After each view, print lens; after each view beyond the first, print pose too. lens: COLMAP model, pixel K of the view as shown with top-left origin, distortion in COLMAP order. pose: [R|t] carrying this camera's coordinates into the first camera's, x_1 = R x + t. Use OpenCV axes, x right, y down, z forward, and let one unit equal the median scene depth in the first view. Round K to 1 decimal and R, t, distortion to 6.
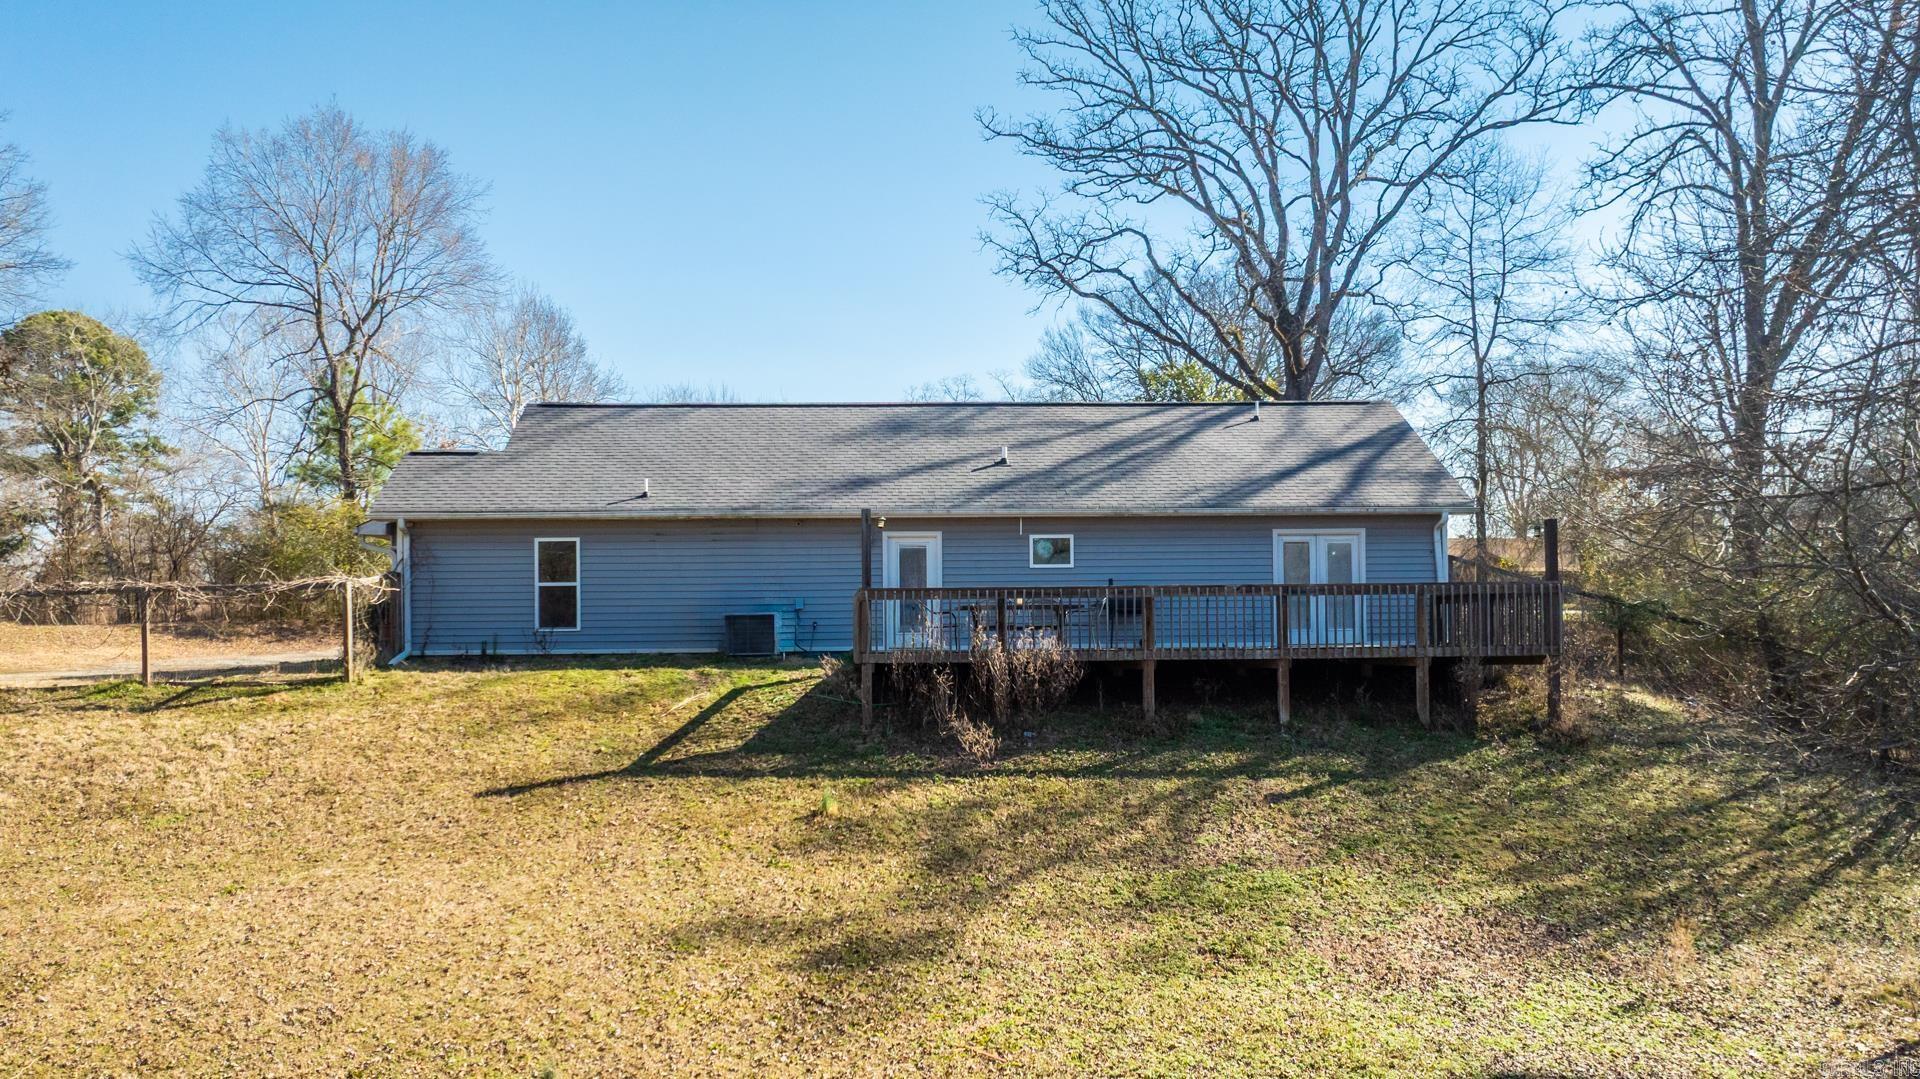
lens RADIAL K [[1370.2, 0, 962.6], [0, 1370.2, 542.5], [0, 0, 1]] dist [-0.073818, 0.079084]
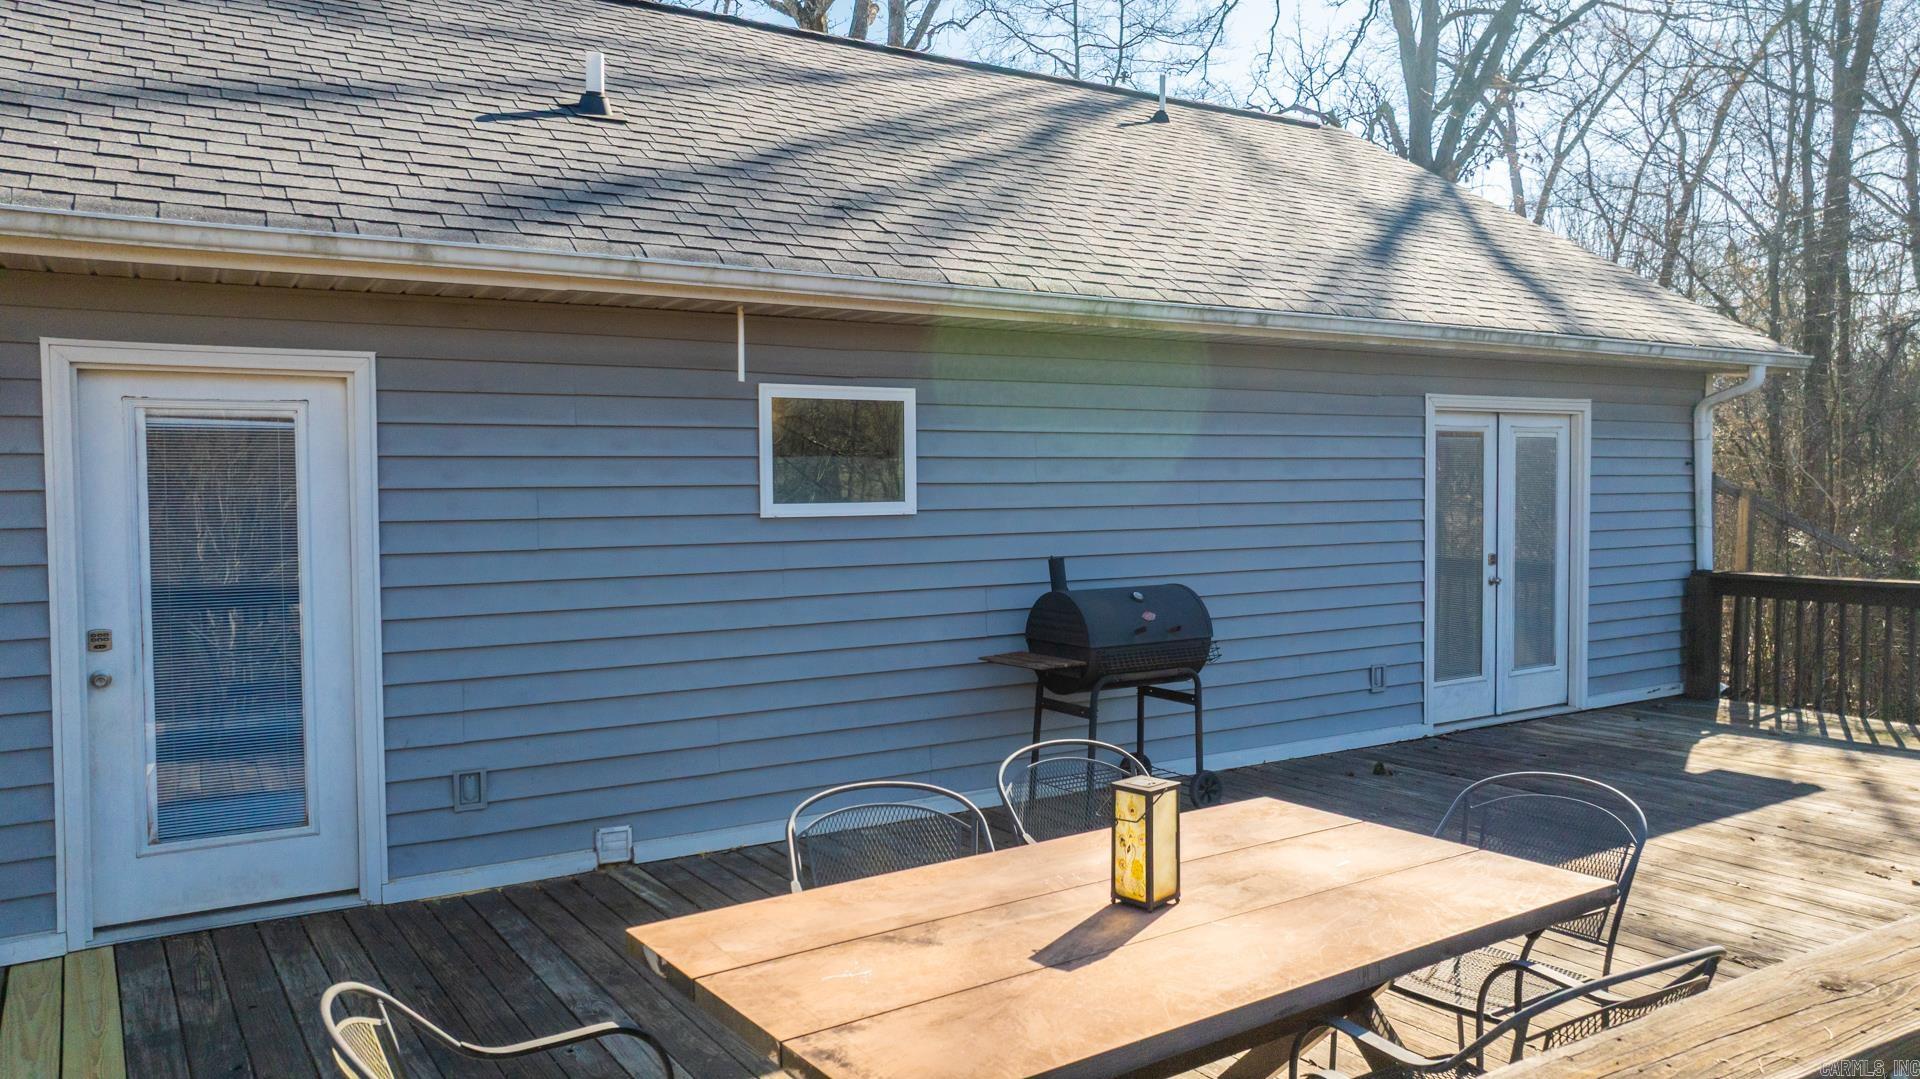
lens RADIAL K [[1370.2, 0, 962.6], [0, 1370.2, 542.5], [0, 0, 1]] dist [-0.073818, 0.079084]
pose [[0.855306, -0.022489, 0.517636, -0.044782], [-0.009831, 0.998173, 0.059610, 0.007626], [-0.518031, -0.056074, 0.853522, 0.741410]]
